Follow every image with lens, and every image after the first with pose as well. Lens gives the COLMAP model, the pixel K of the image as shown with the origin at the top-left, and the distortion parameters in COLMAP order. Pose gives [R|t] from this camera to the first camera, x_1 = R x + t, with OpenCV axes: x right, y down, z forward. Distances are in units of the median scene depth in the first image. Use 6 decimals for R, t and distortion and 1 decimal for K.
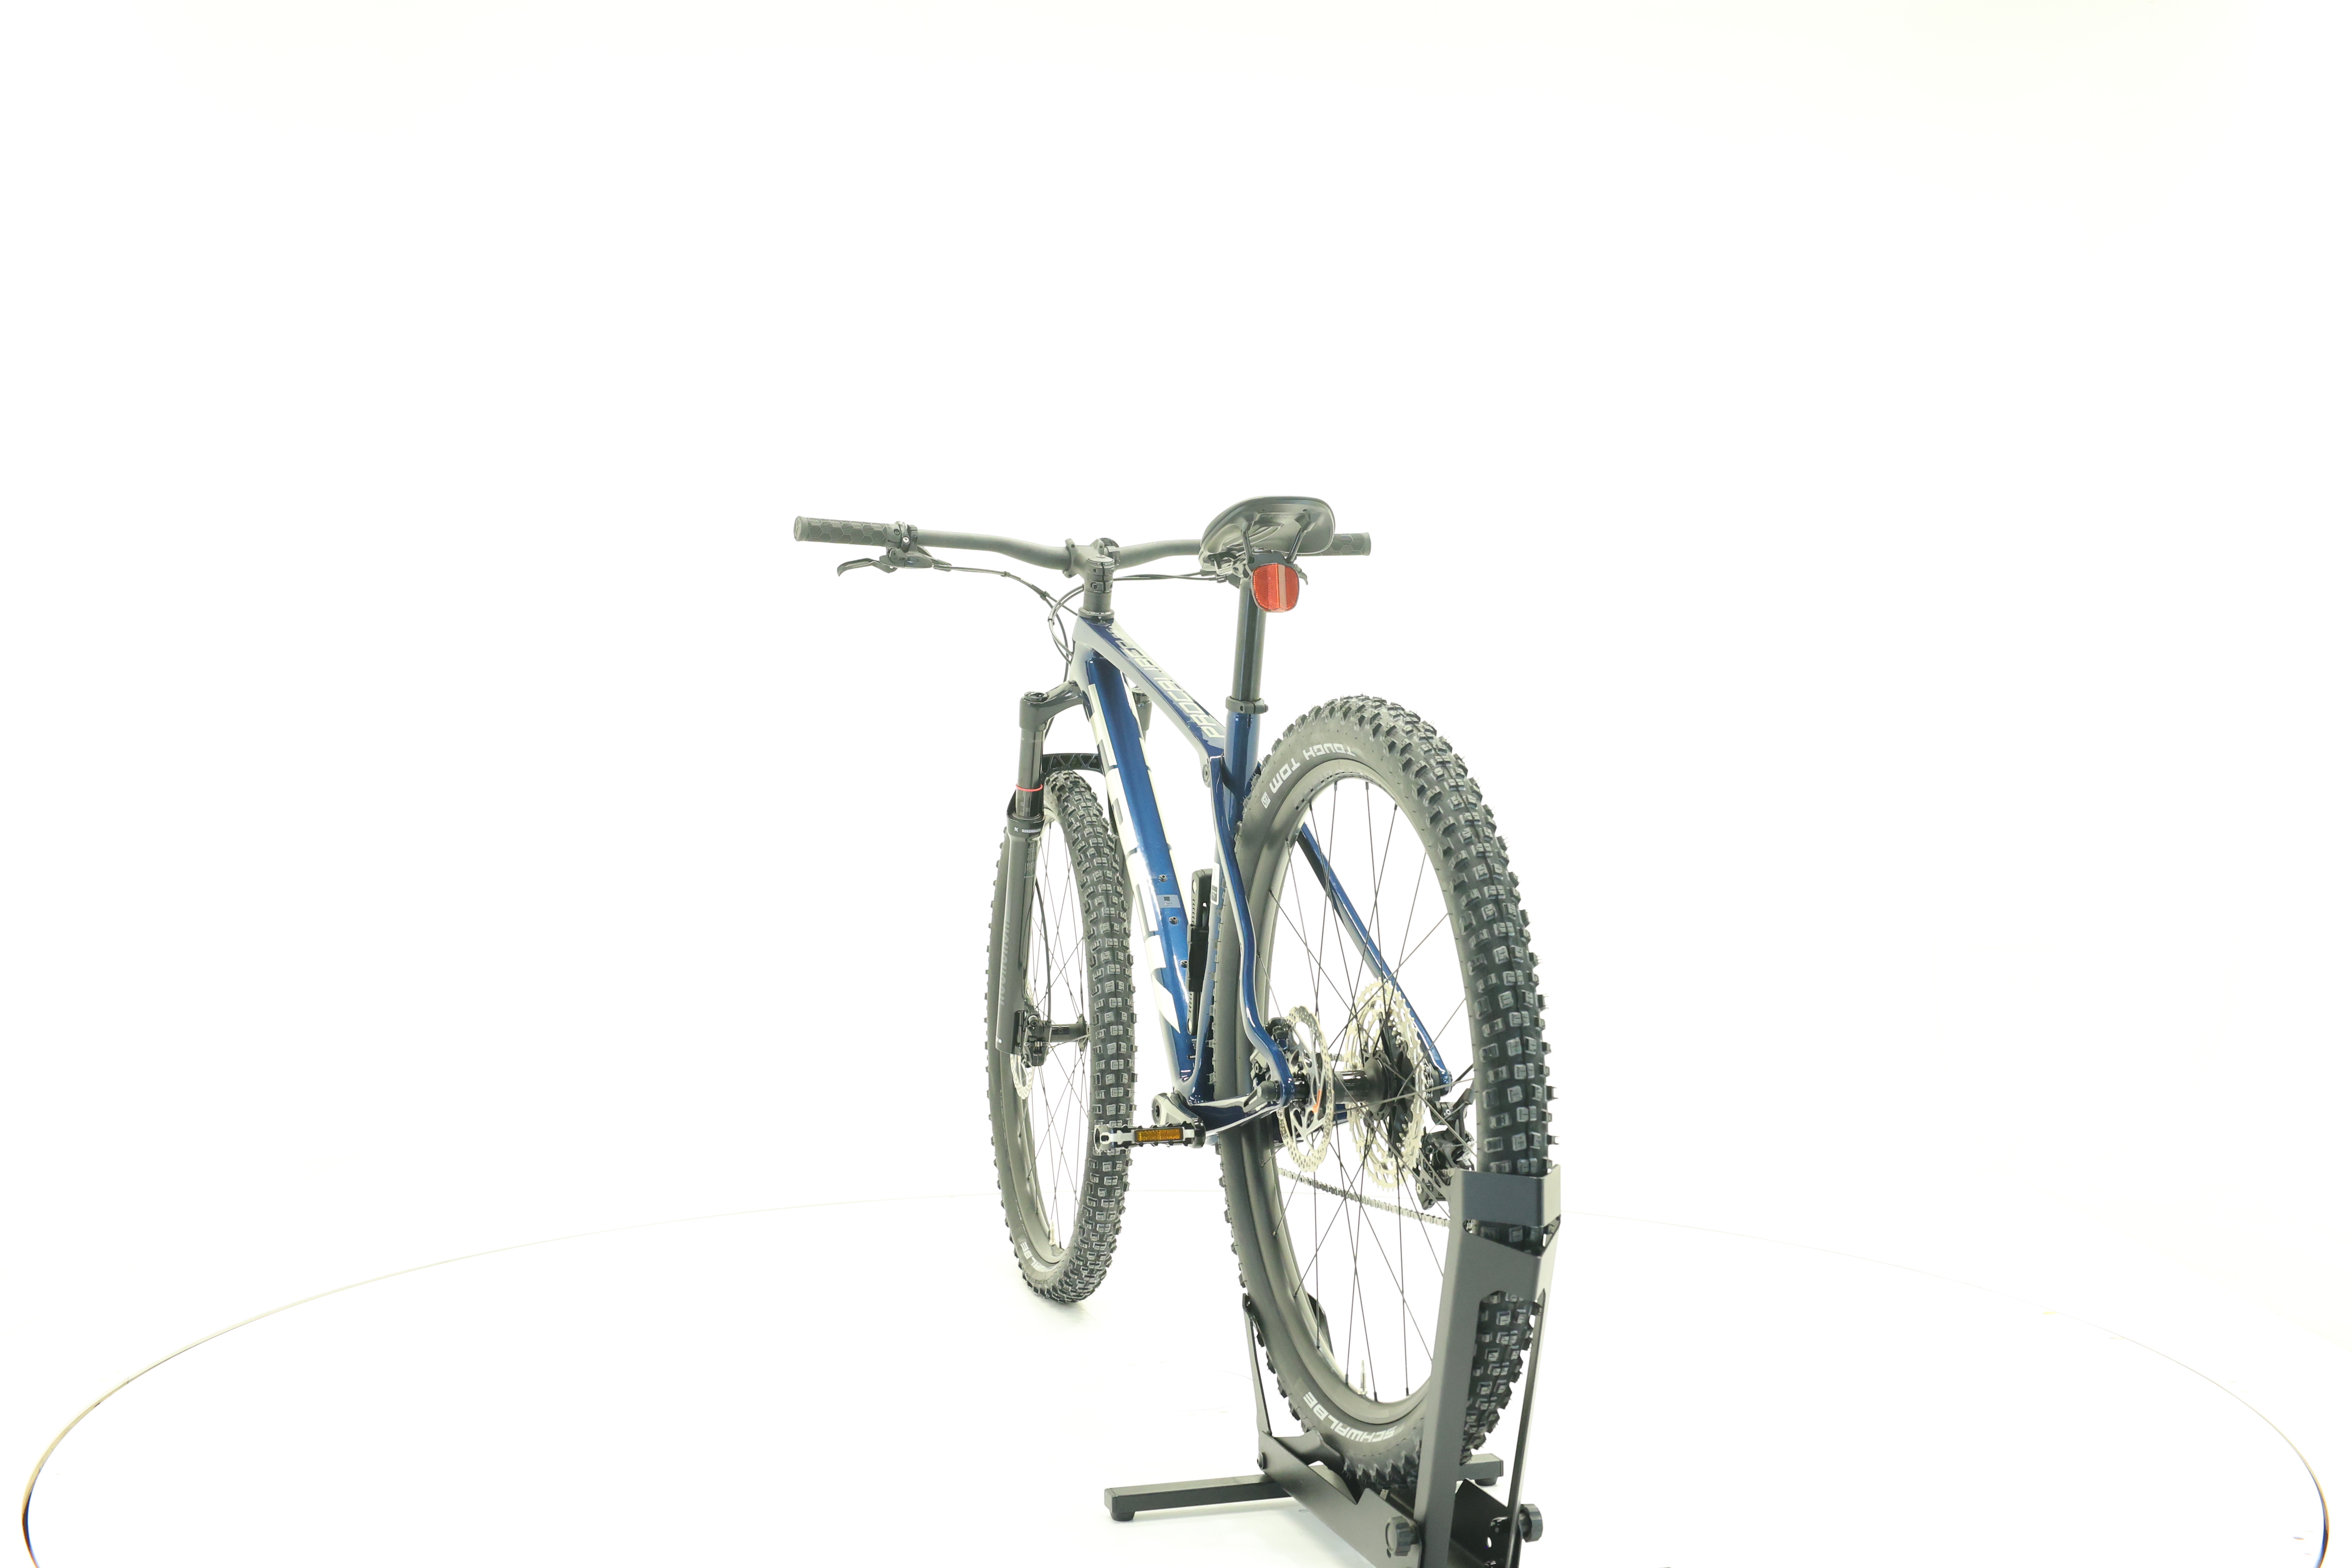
lens RADIAL K [[2482.1, 0, 1175.5], [0, 2482.1, 780.6], [0, 0, 1]] dist [-0.001332, 0.000000]
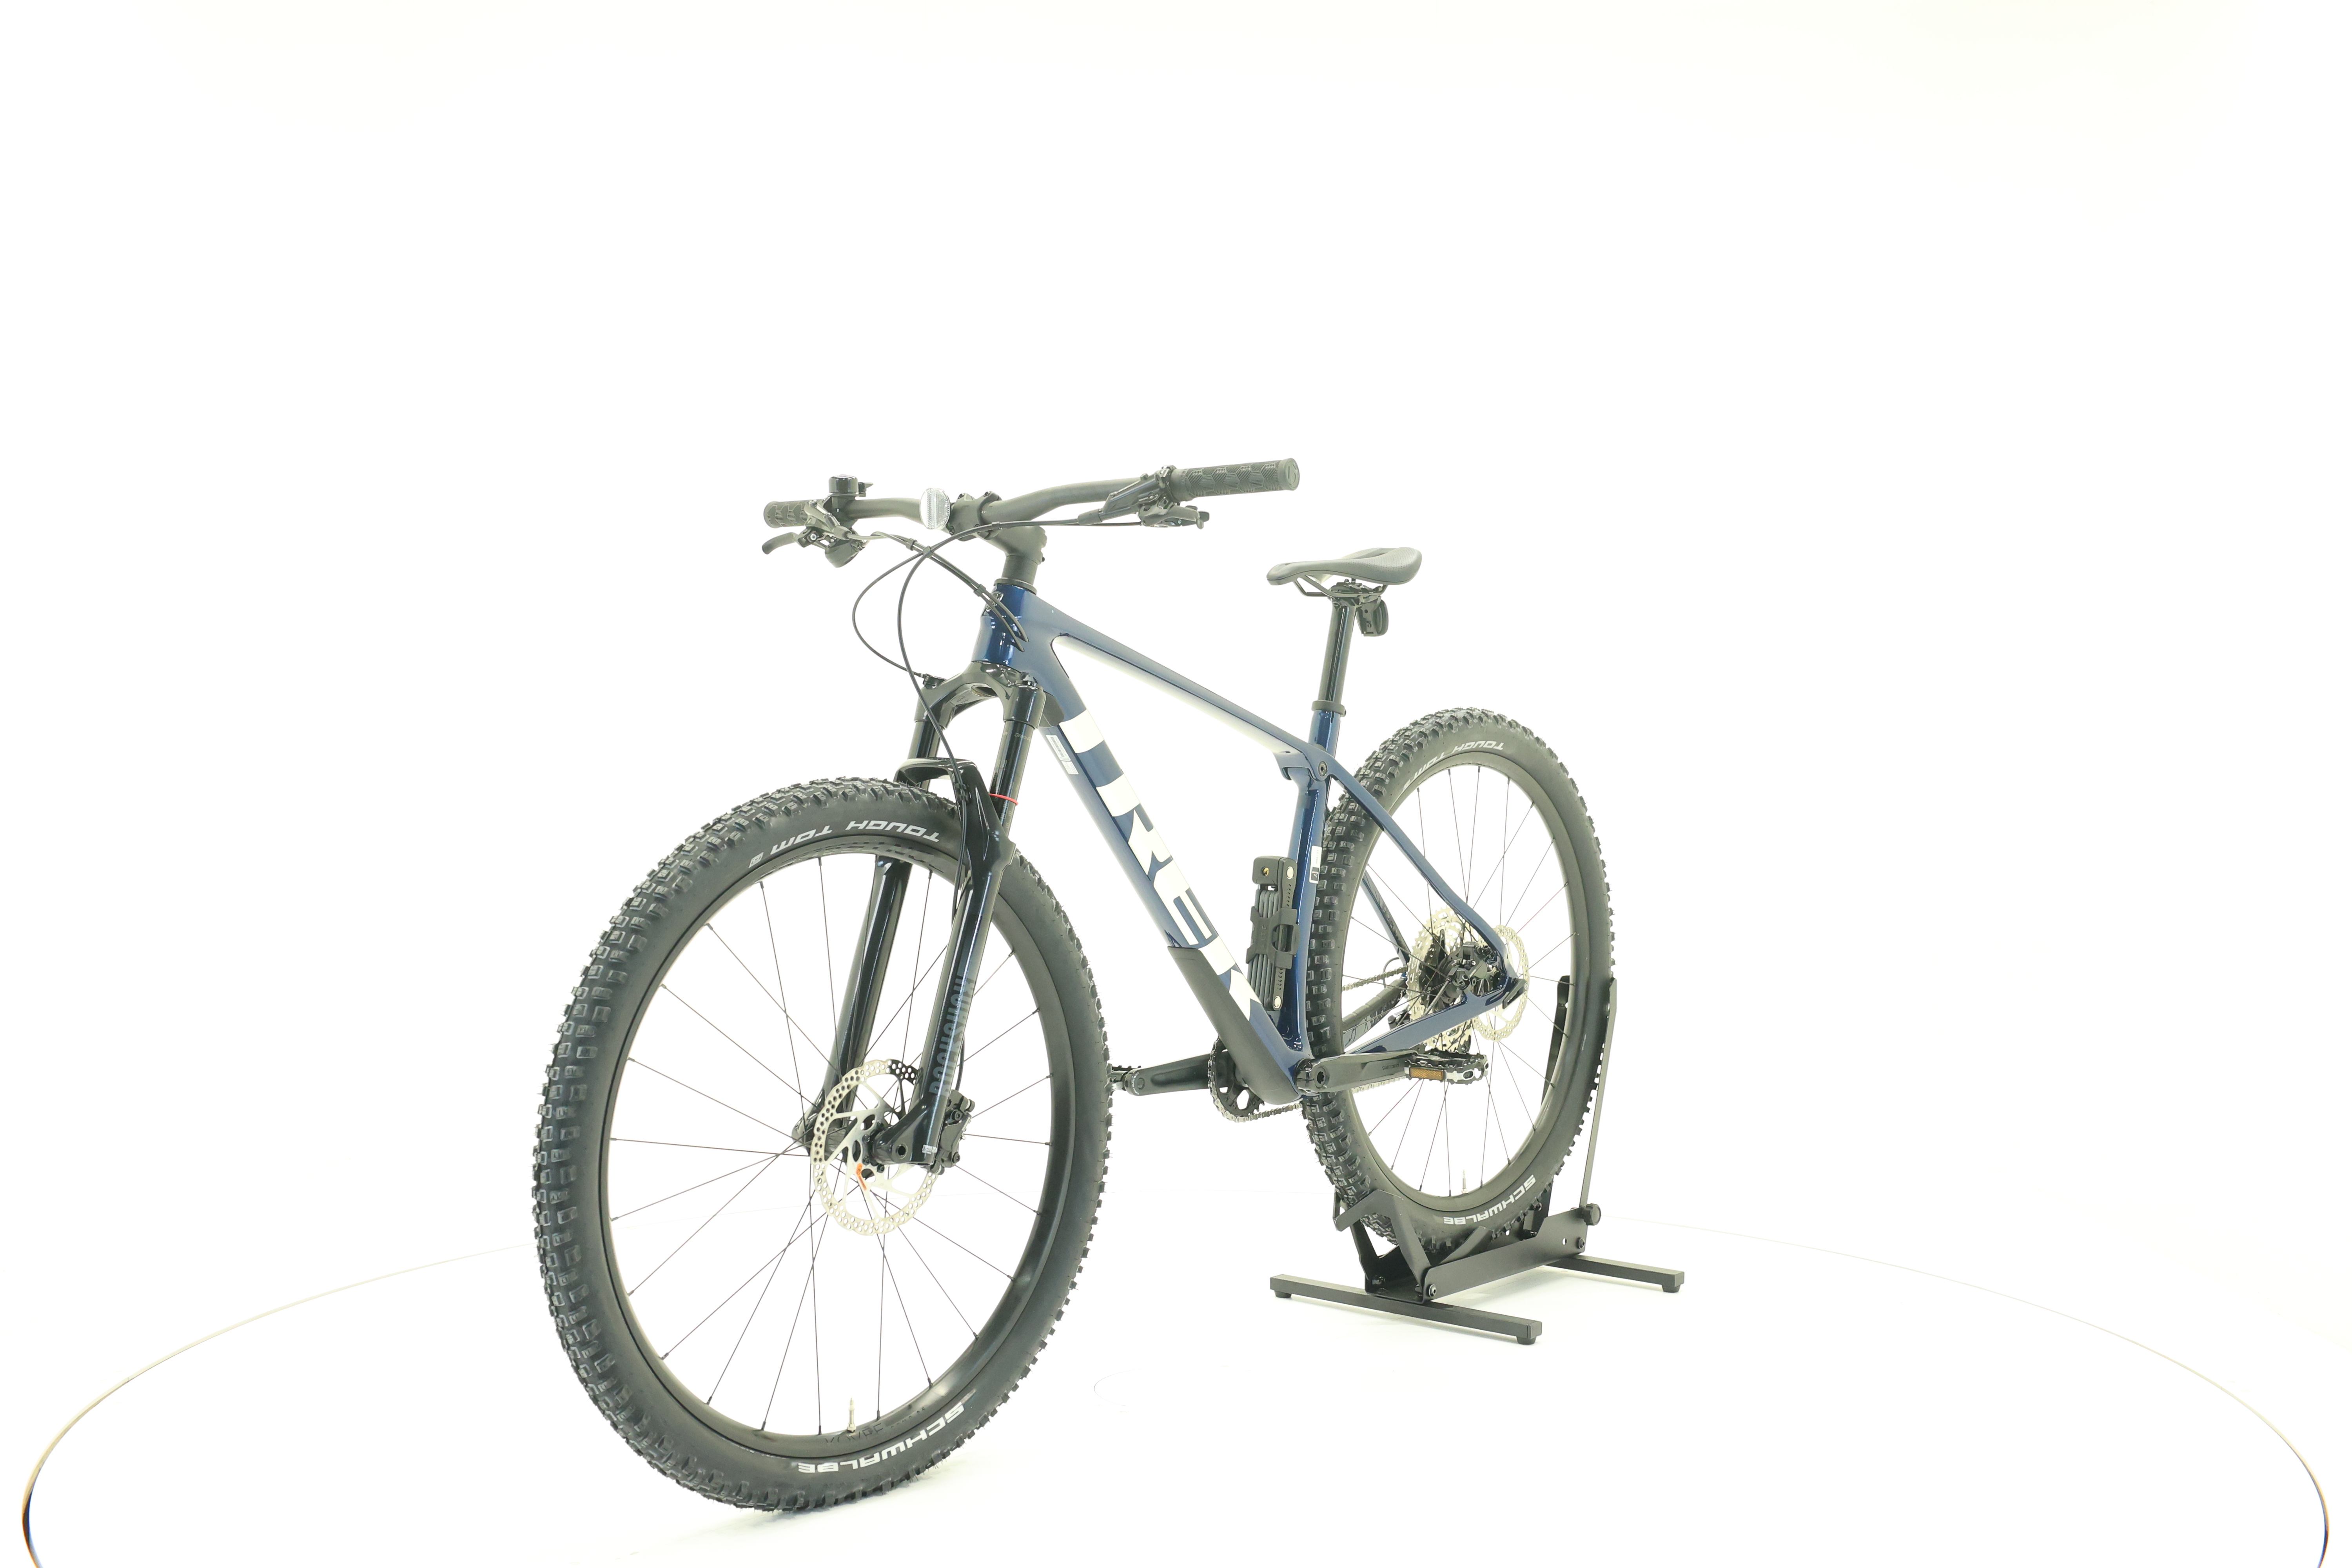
lens RADIAL K [[2482.1, 0, 1172.7], [0, 2482.1, 785.0], [0, 0, 1]] dist [-0.001332, 0.000000]
pose [[-0.538966, -0.023129, 0.842010, -0.793320], [0.009803, 0.999383, 0.033727, -0.030161], [-0.842270, 0.026432, -0.538407, 1.456425]]
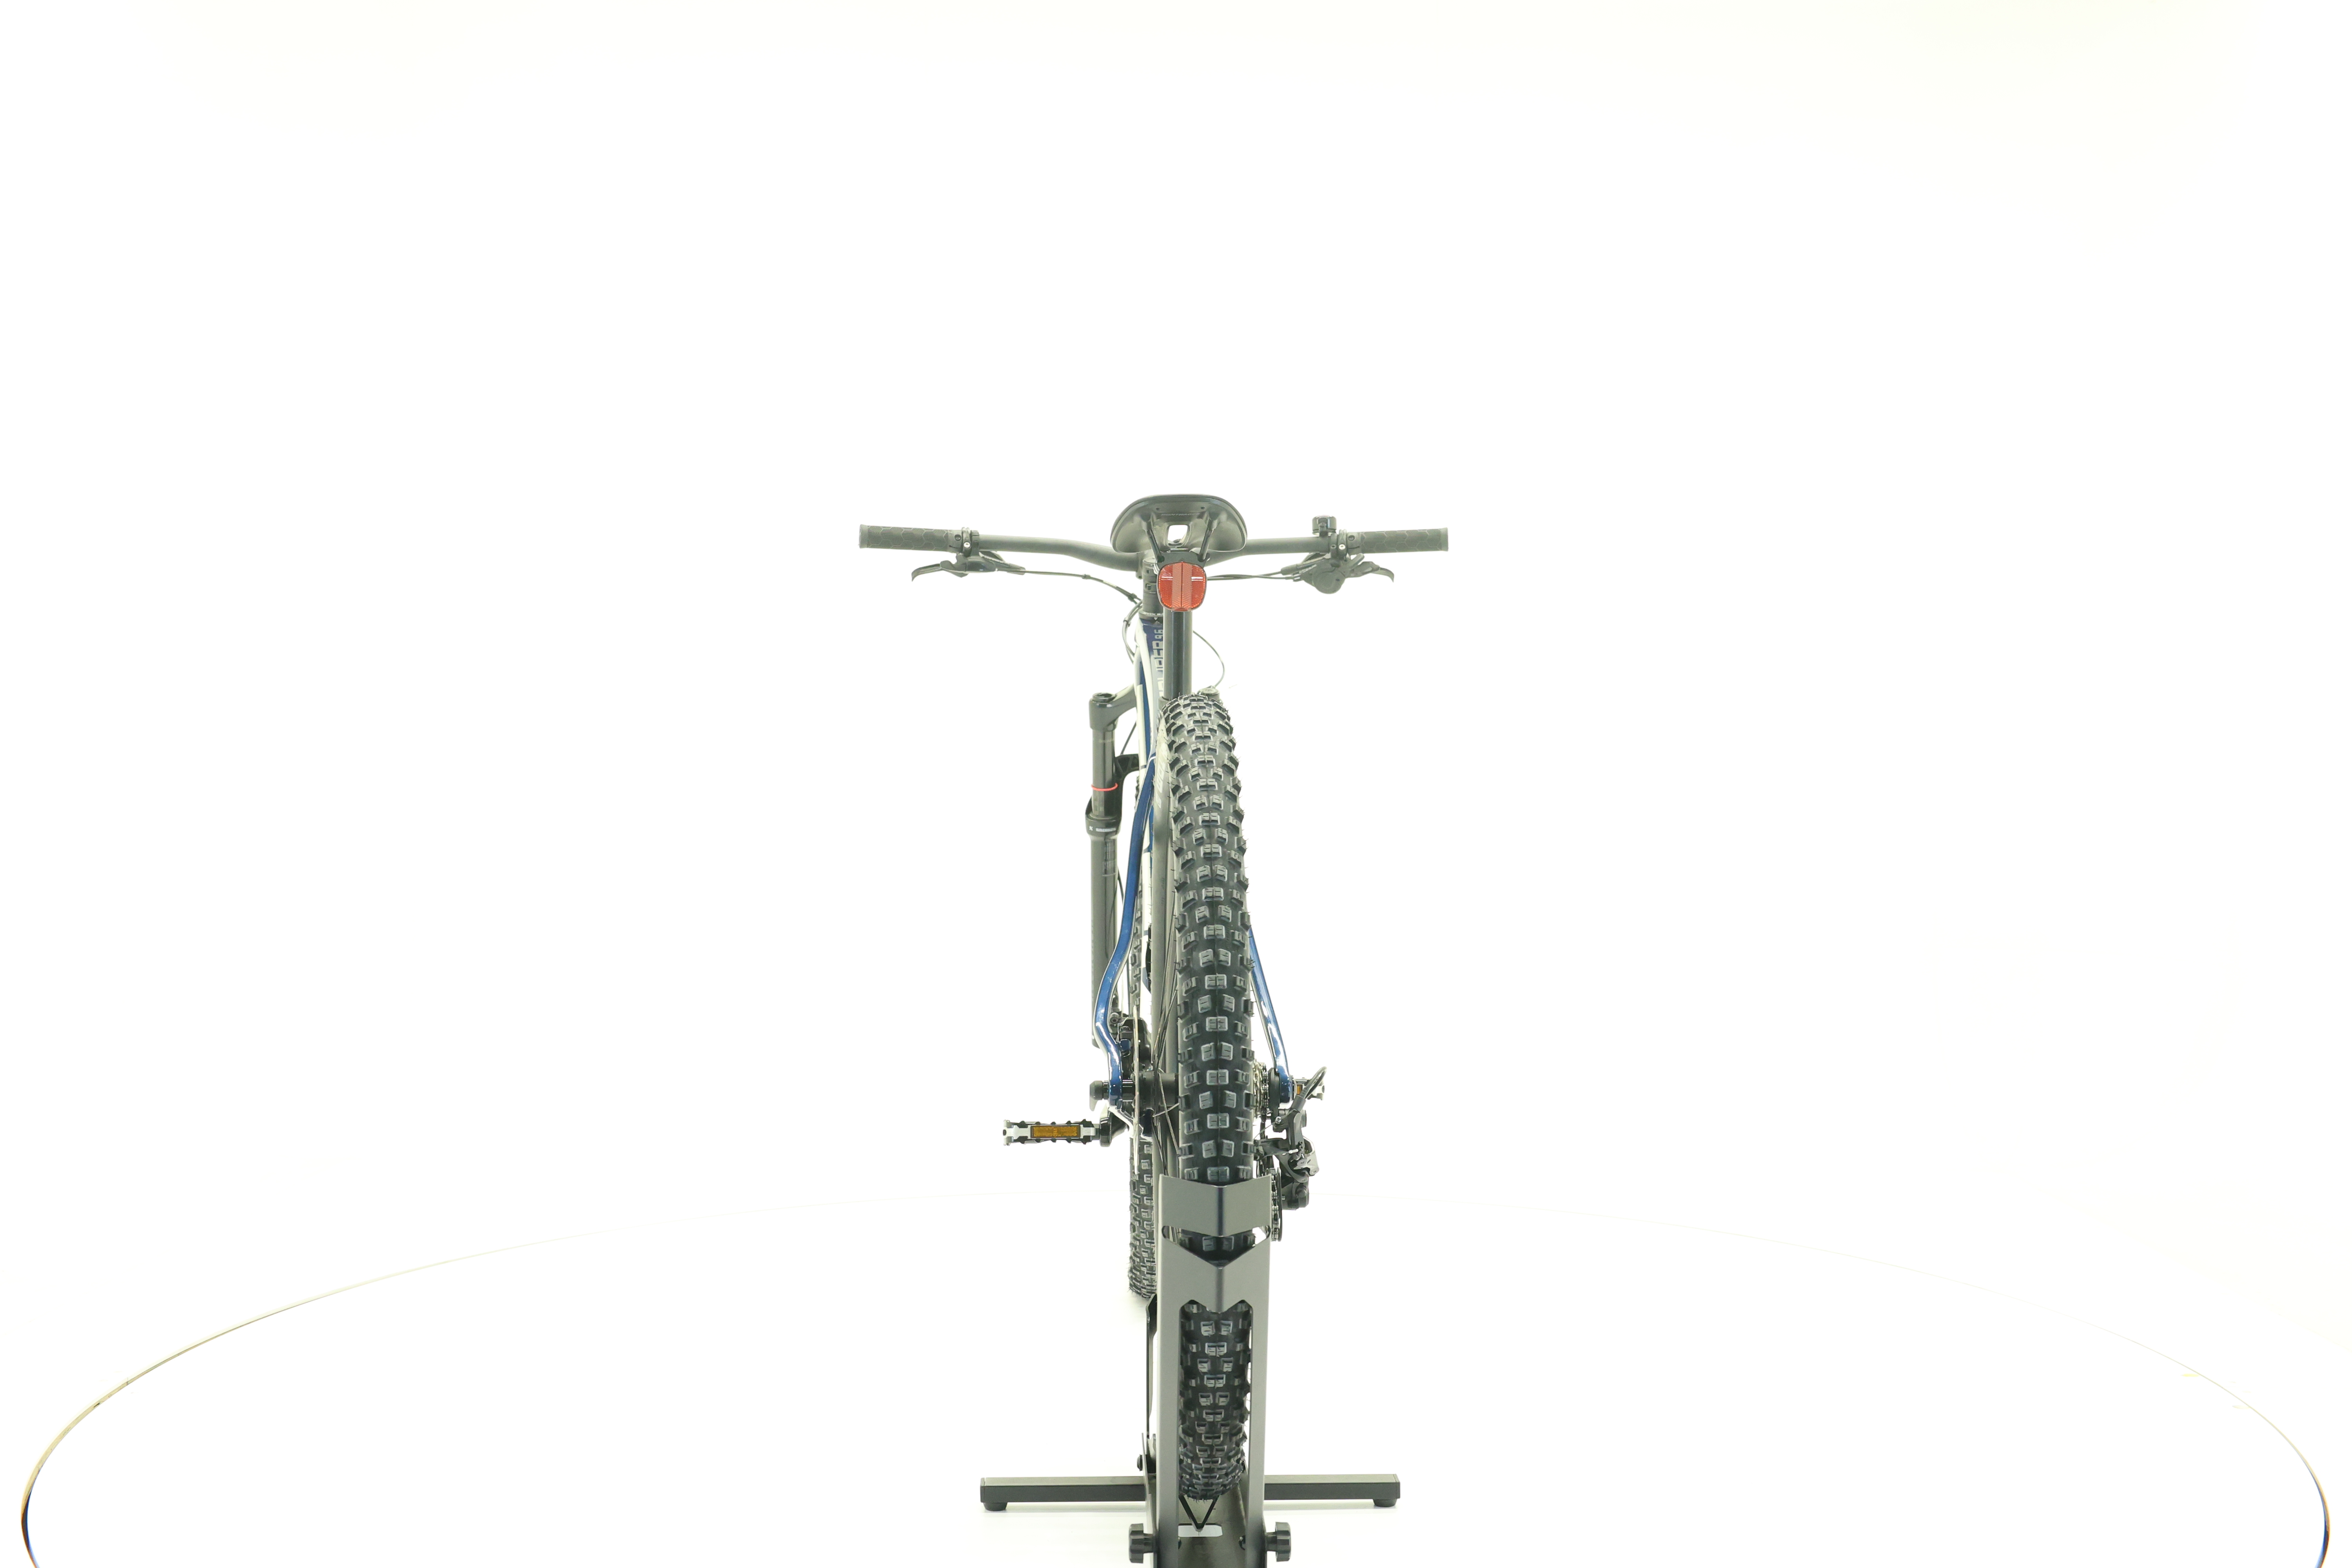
lens RADIAL K [[2482.1, 0, 1185.1], [0, 2482.1, 789.5], [0, 0, 1]] dist [-0.001332, 0.000000]
pose [[0.965236, 0.005501, -0.261323, 0.250763], [-0.004896, 0.999984, 0.002965, 0.000530], [0.261336, -0.001583, 0.965247, 0.034107]]
